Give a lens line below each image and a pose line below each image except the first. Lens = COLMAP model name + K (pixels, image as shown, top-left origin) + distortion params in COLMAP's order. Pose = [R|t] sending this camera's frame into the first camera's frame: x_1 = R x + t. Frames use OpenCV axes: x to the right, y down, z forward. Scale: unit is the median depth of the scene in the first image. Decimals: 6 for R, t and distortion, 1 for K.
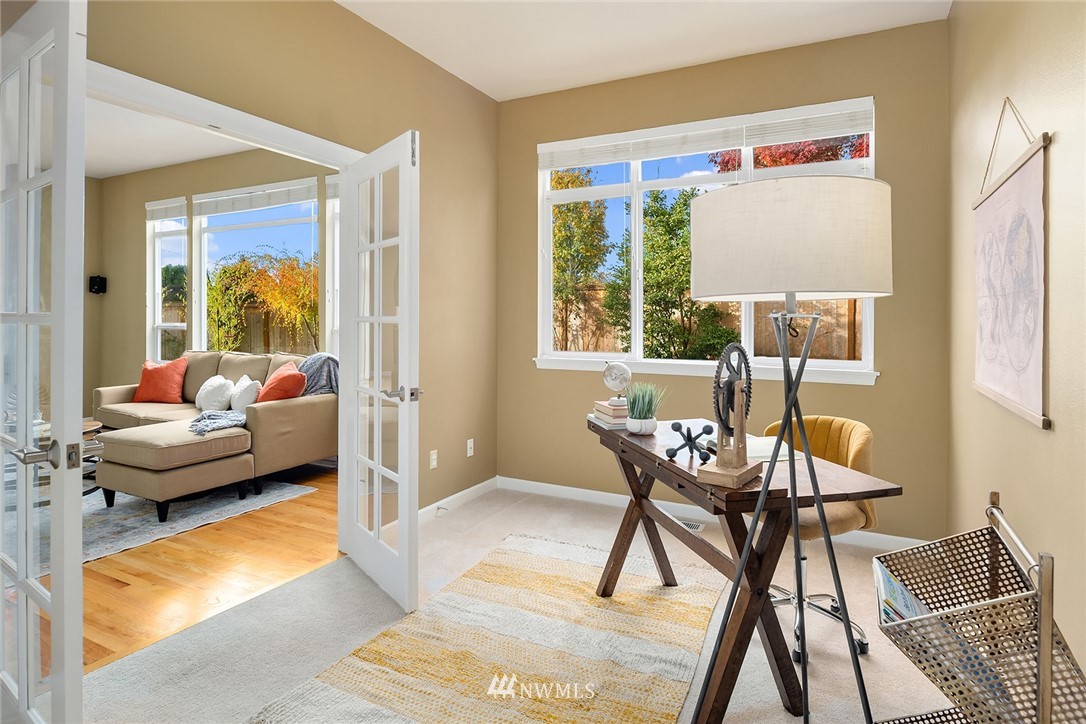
lens RADIAL K [[590.5, 0, 546.5], [0, 590.5, 321.7], [0, 0, 1]] dist [0.001827, 0.000304]
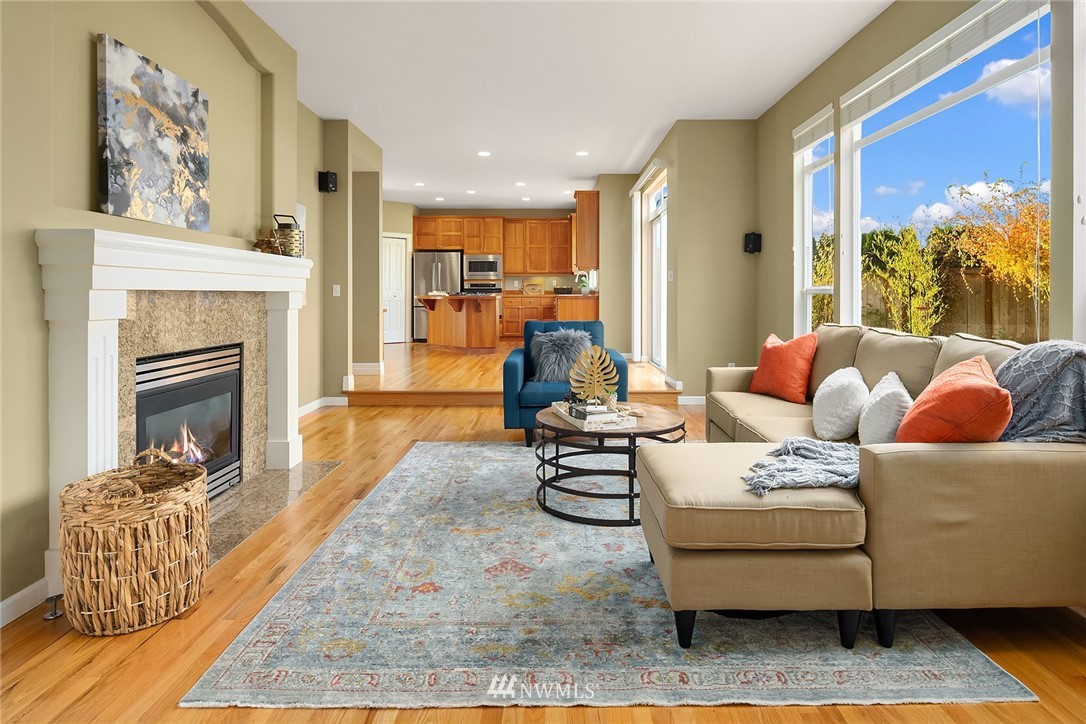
lens RADIAL K [[612.5, 0, 548.0], [0, 612.5, 297.2], [0, 0, 1]] dist [0.002162, -0.017189]
pose [[0.468097, 0.000439, -0.883677, -0.171464], [0.000622, 0.999999, 0.000827, 0.021832], [0.883677, -0.000936, 0.468097, 0.483133]]
